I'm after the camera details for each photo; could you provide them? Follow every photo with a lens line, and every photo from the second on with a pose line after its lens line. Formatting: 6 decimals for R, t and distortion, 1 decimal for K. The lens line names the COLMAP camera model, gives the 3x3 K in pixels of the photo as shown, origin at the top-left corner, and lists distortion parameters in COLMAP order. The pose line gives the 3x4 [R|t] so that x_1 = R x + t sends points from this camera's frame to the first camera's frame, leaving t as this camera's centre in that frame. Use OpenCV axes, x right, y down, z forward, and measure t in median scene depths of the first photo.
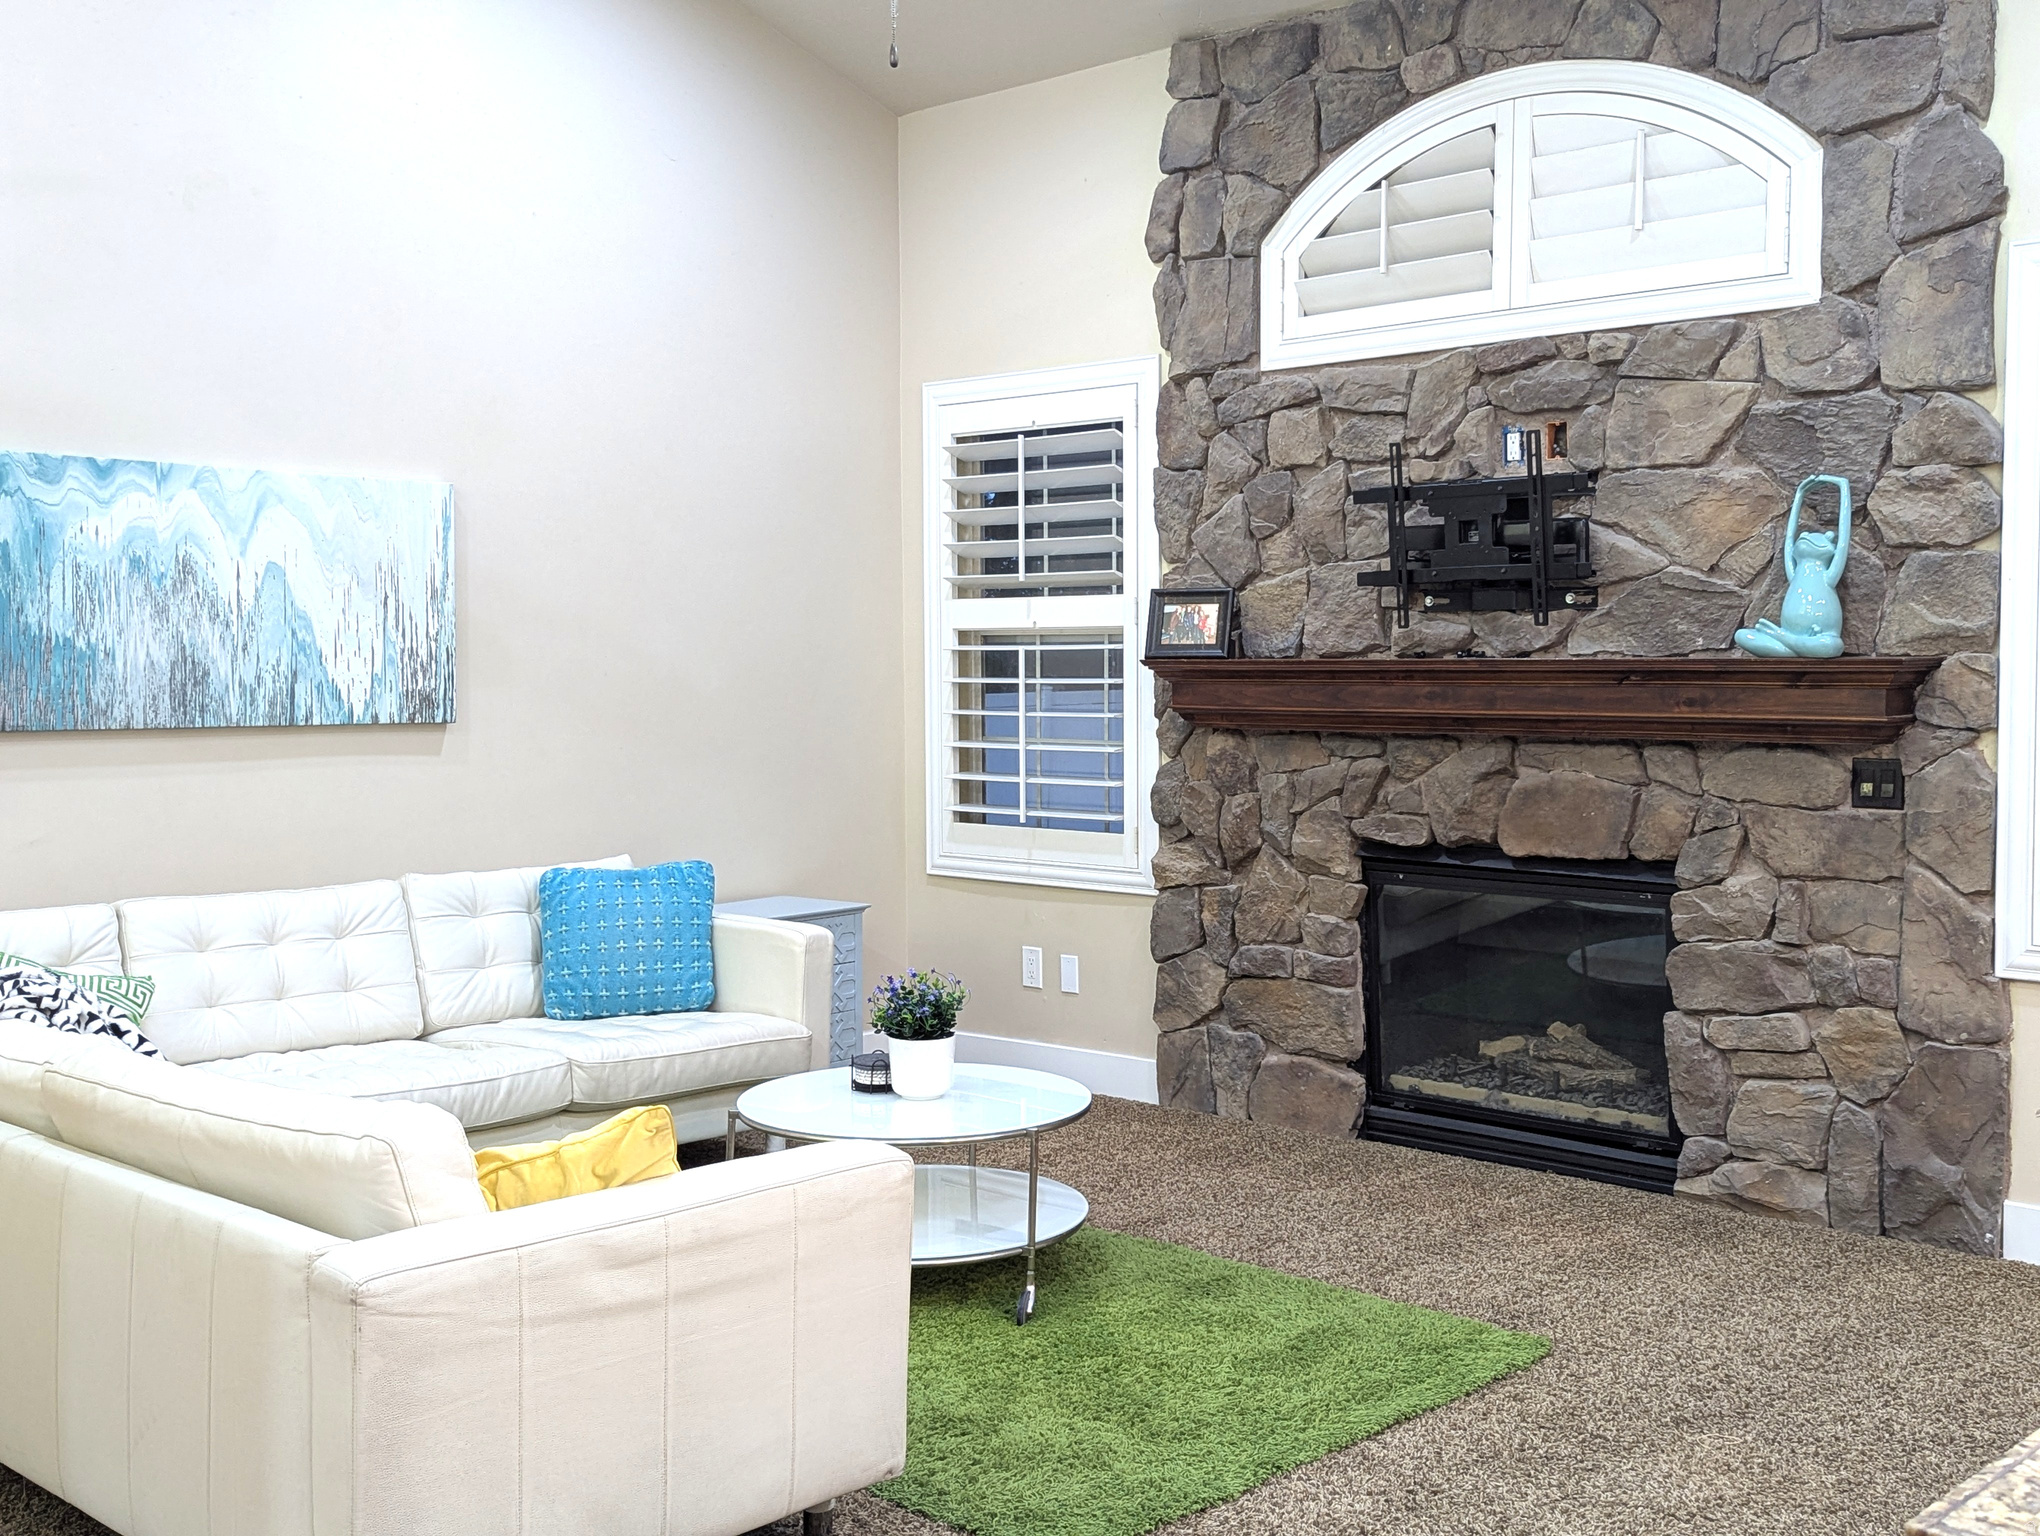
lens RADIAL K [[2254.8, 0, 1024.0], [0, 2254.8, 749.2], [0, 0, 1]] dist [0.125408, -0.369091]
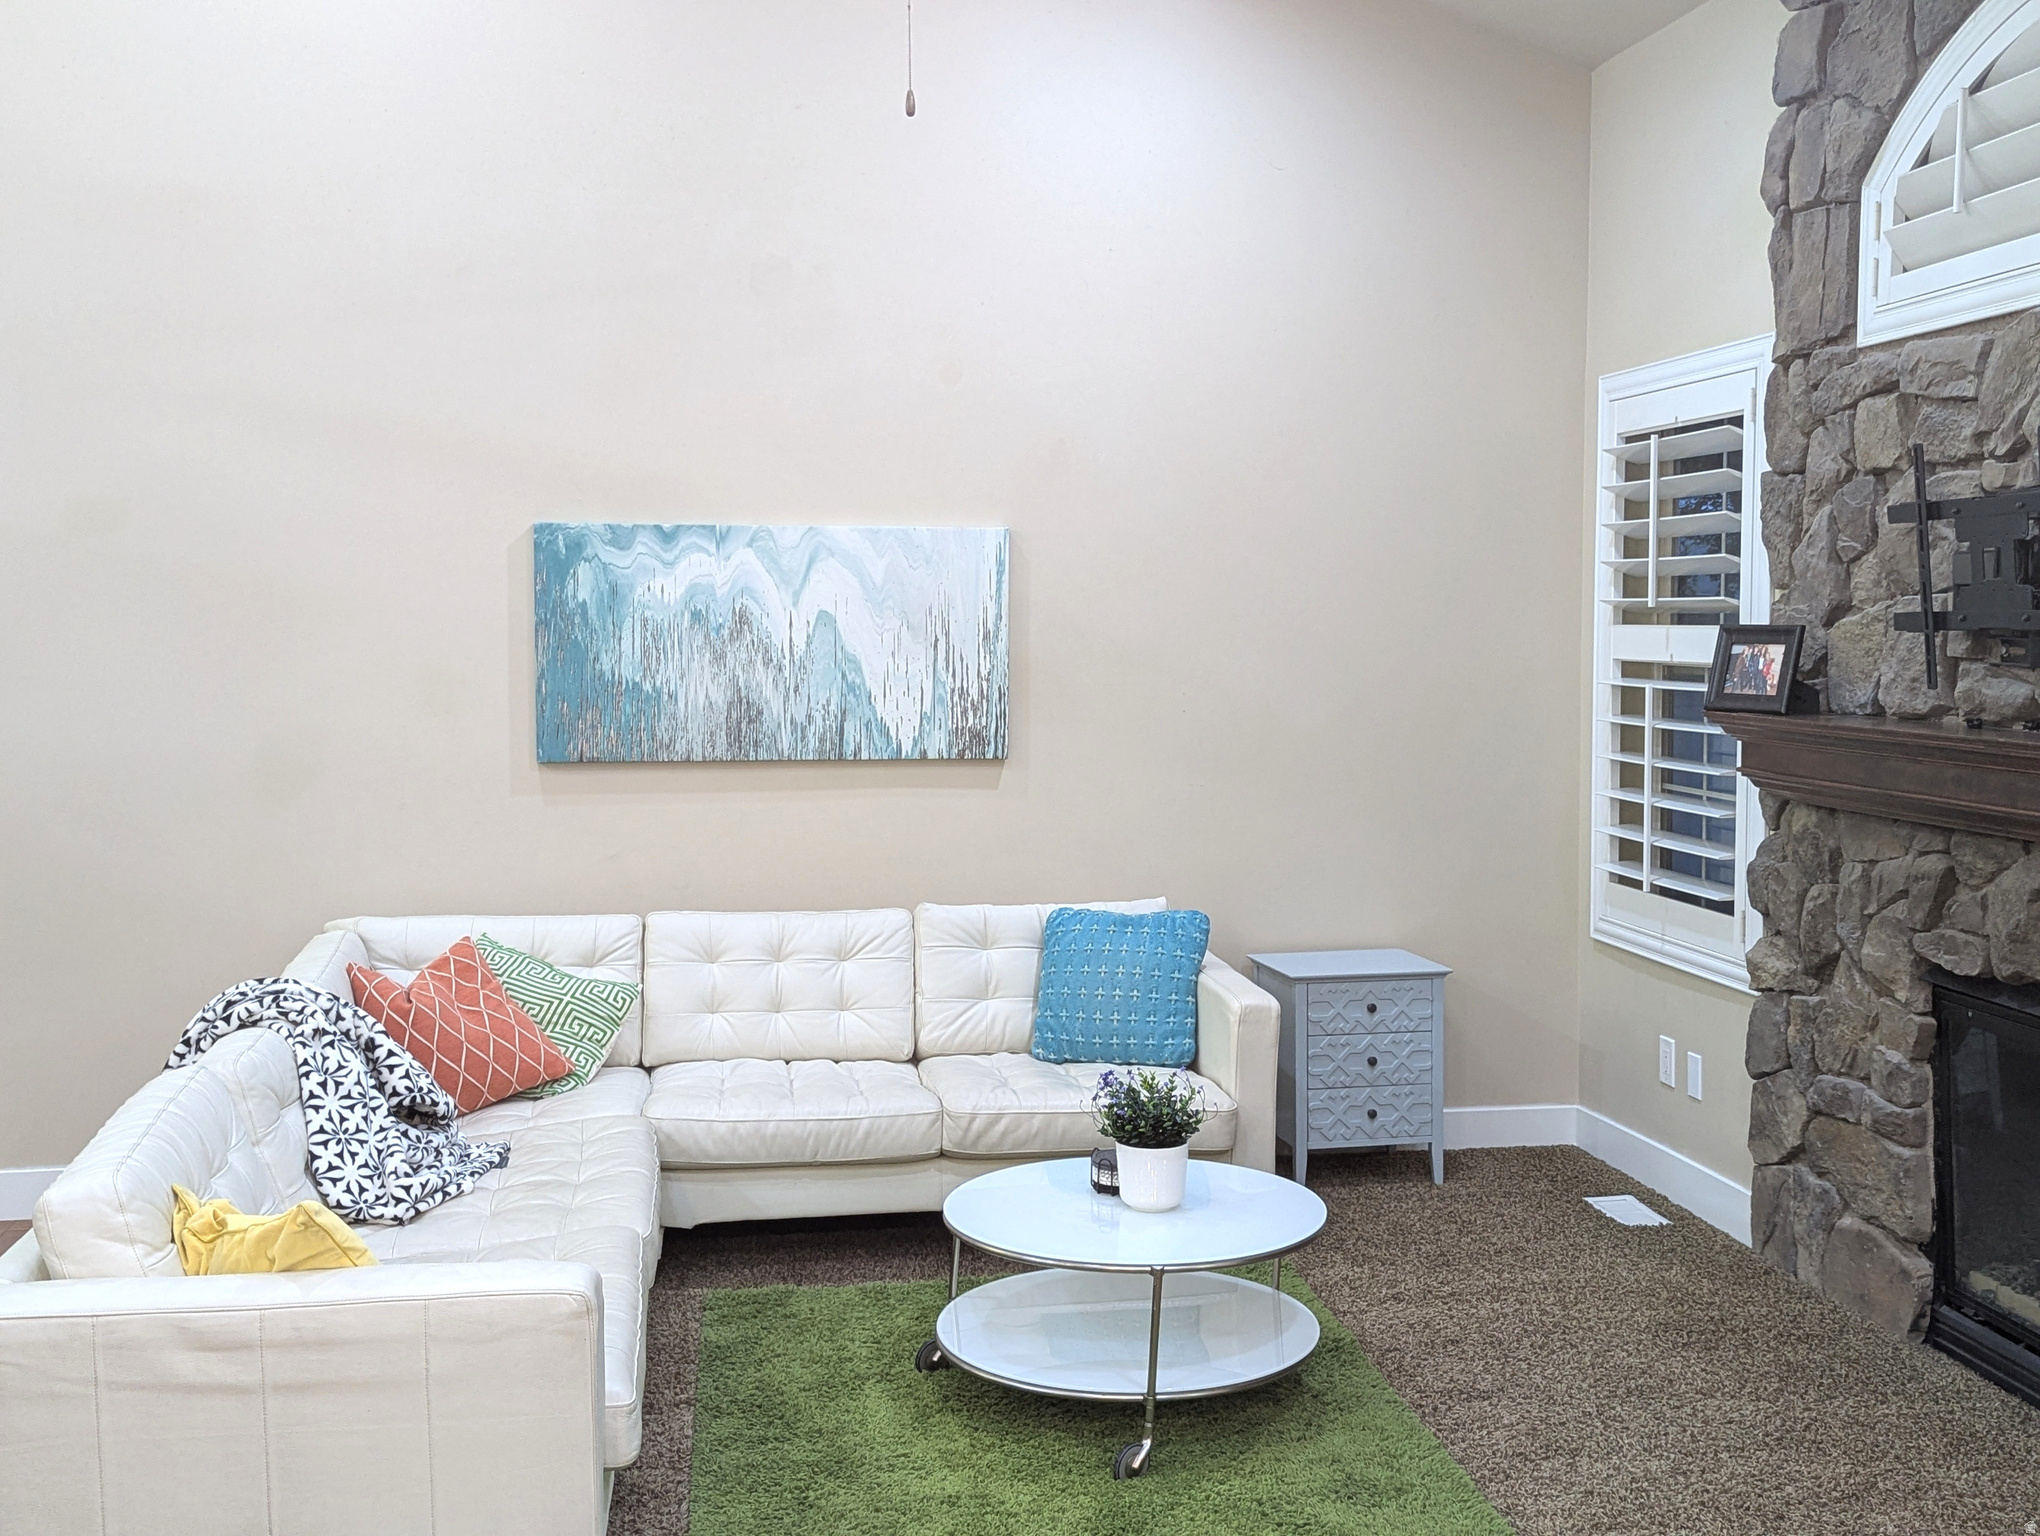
lens RADIAL K [[2204.8, 0, 917.4], [0, 2204.8, 771.3], [0, 0, 1]] dist [0.117853, -0.215110]
pose [[0.768194, 0.042751, -0.638788, 0.368591], [-0.021140, 0.998918, 0.041430, -0.047751], [0.639868, -0.018322, 0.768267, 0.202920]]
